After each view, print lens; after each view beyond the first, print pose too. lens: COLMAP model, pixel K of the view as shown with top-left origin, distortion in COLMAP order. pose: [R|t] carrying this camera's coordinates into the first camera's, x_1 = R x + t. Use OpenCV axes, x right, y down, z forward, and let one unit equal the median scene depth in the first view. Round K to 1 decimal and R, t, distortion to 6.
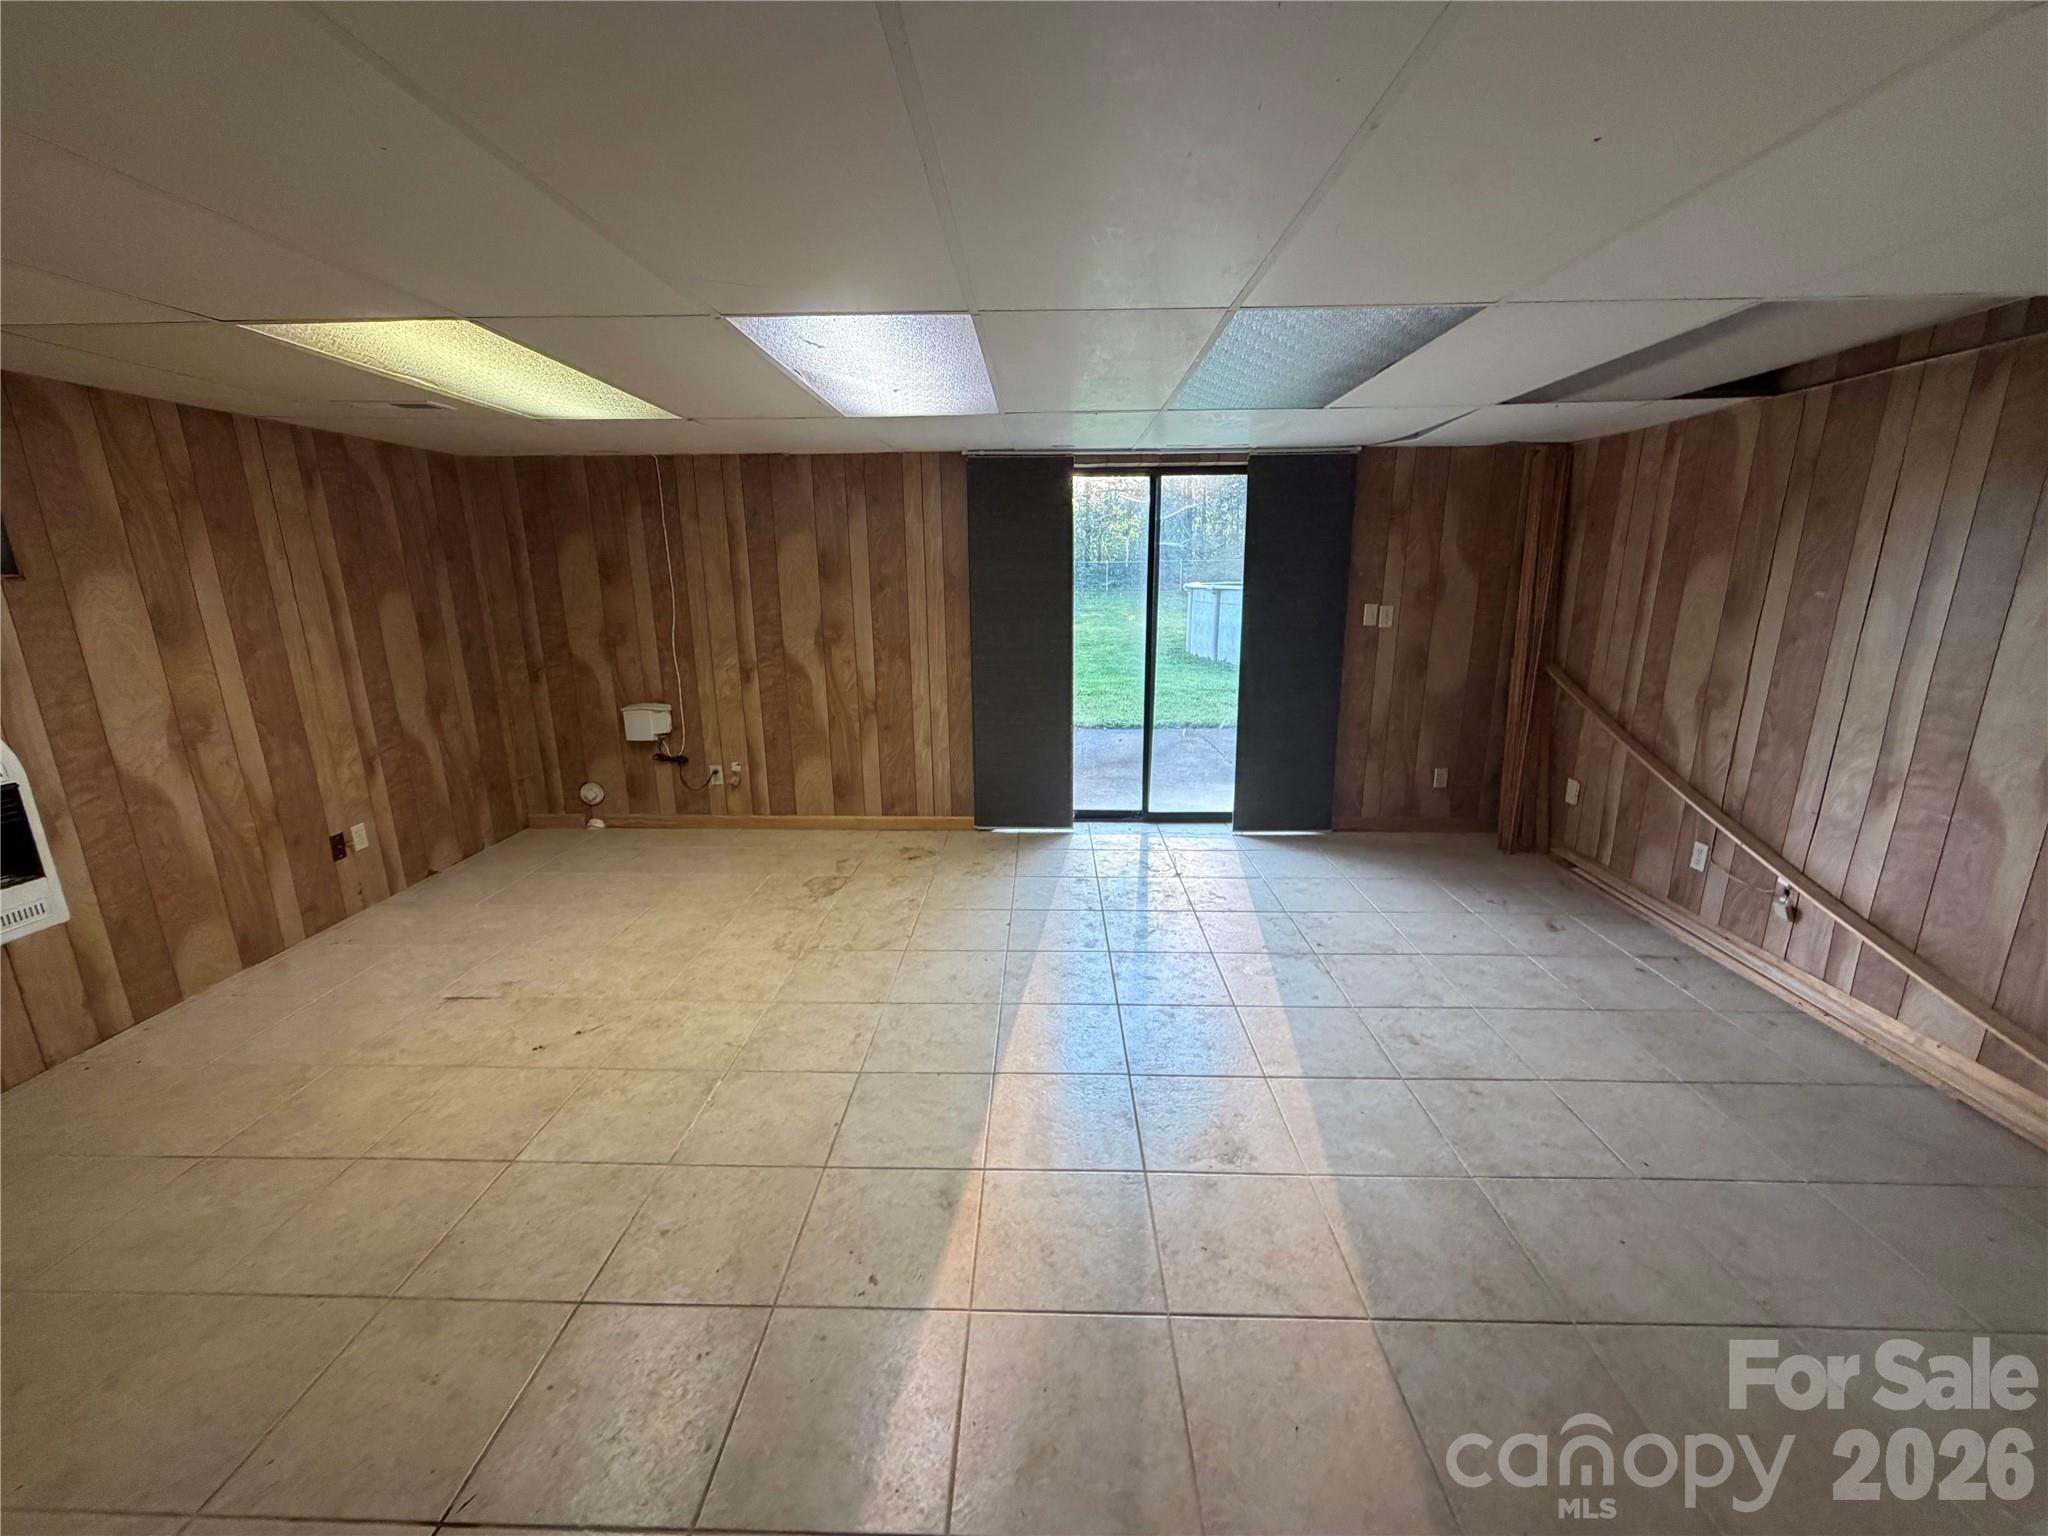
lens RADIAL K [[817.7, 0, 1023.2], [0, 817.7, 767.5], [0, 0, 1]] dist [-0.001332, 0.000312]
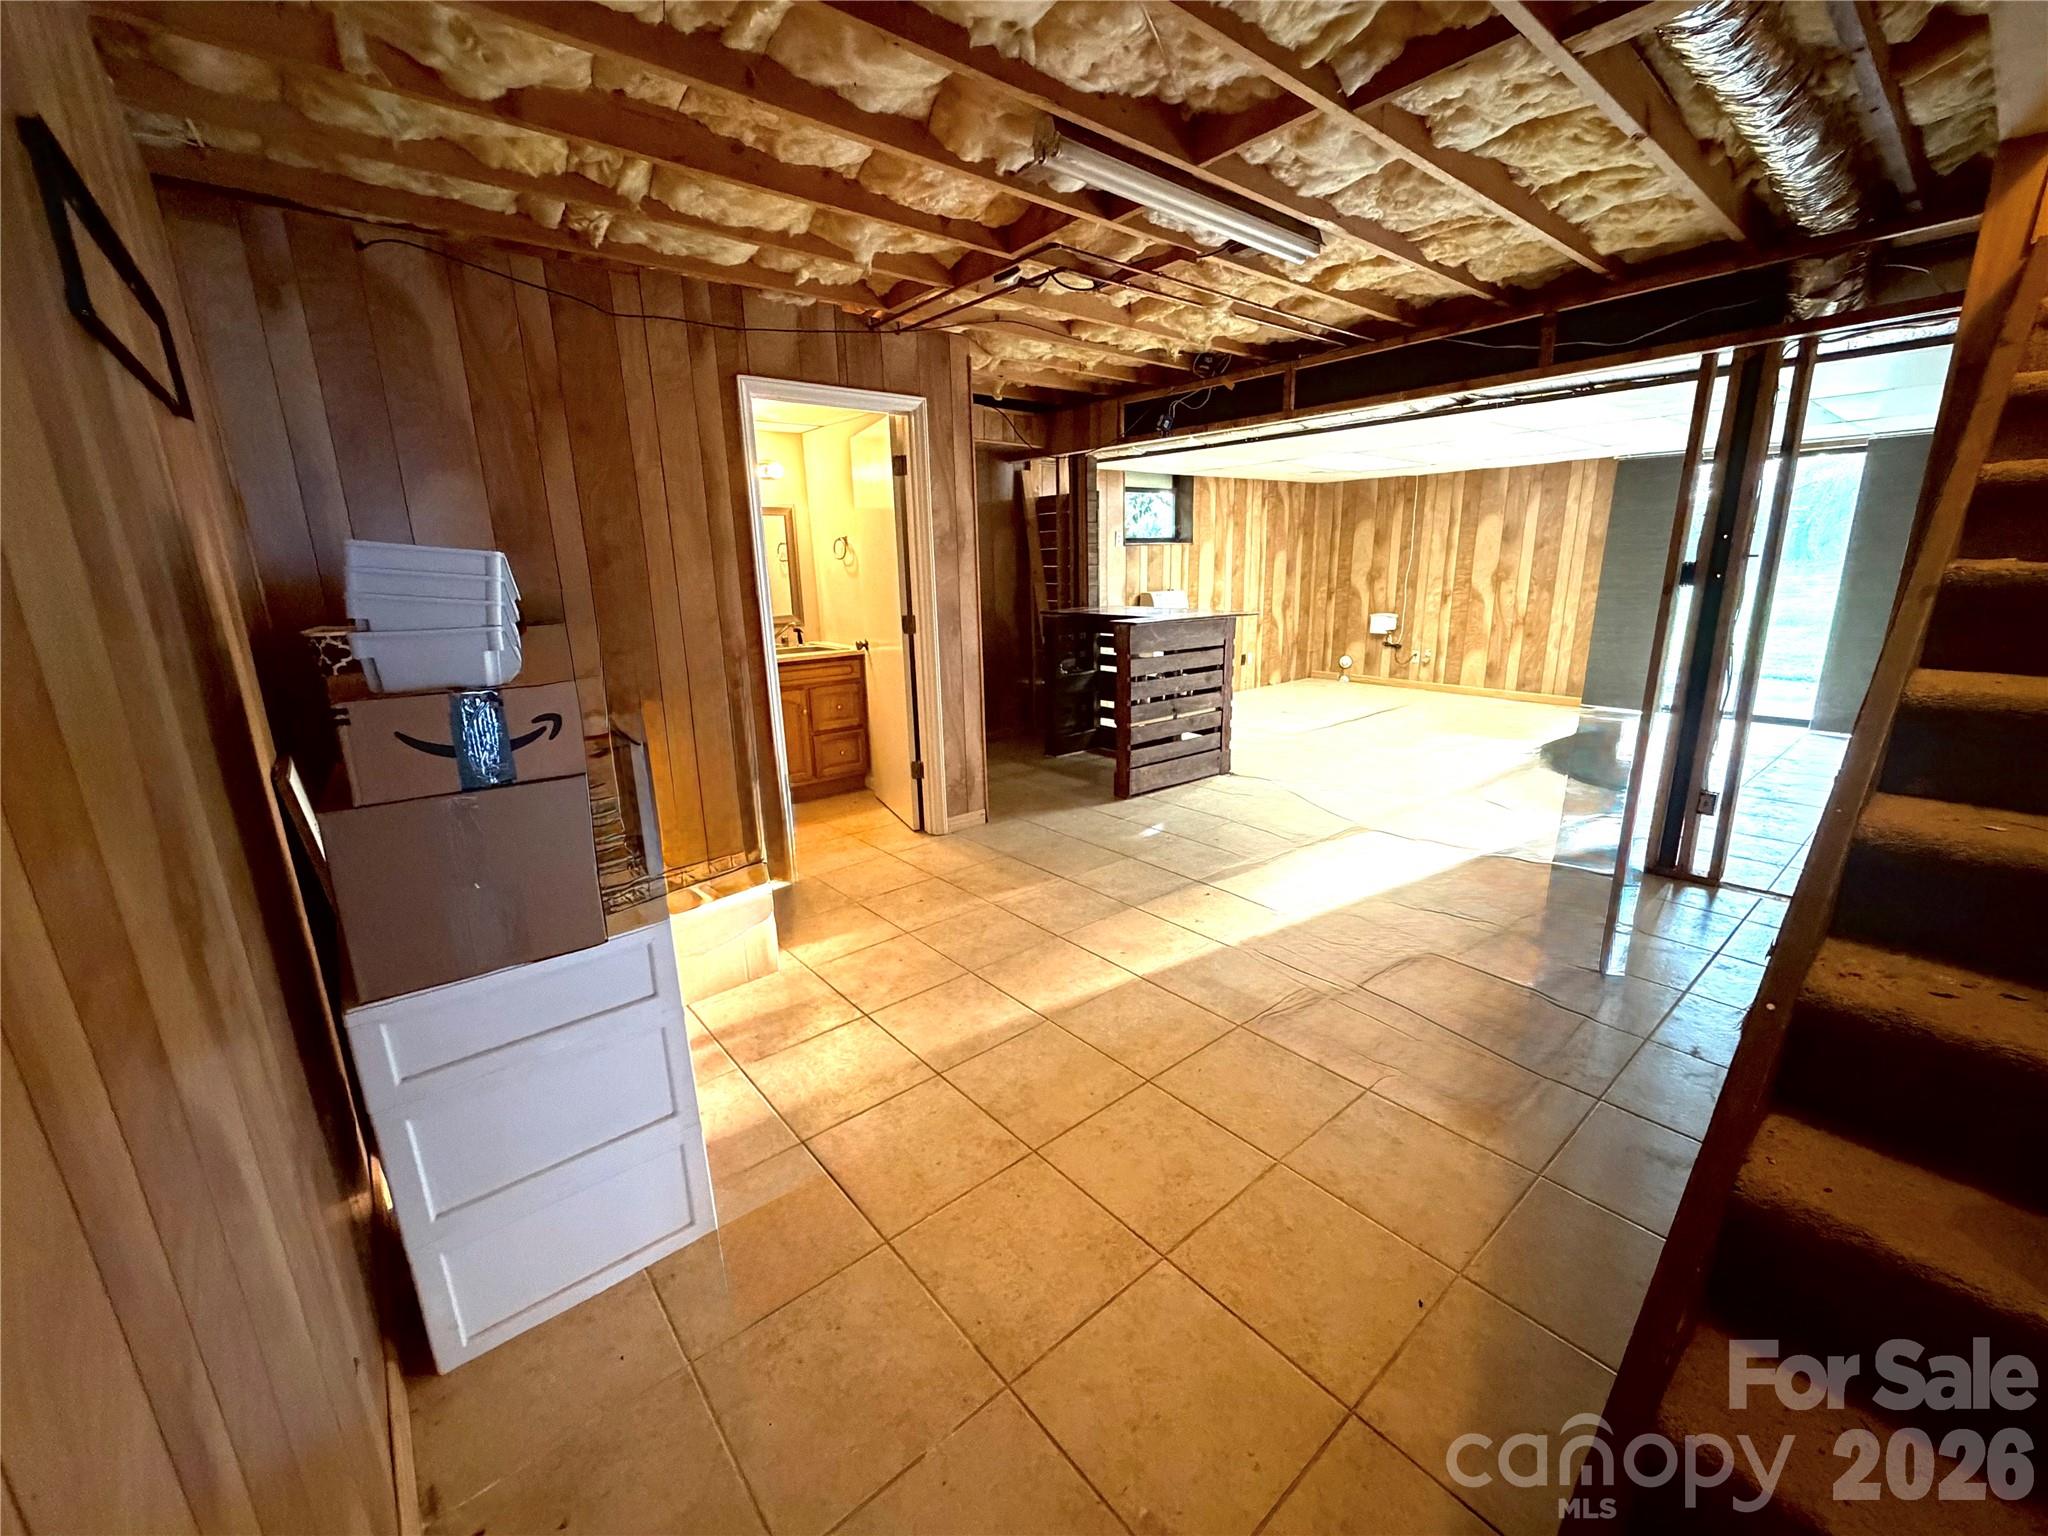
lens RADIAL K [[817.7, 0, 1030.8], [0, 817.7, 766.0], [0, 0, 1]] dist [-0.001332, 0.000312]
pose [[0.665317, 0.176862, -0.725309, 0.389732], [-0.161033, 0.982661, 0.091902, 0.213865], [0.728987, 0.055655, 0.682261, -0.784786]]
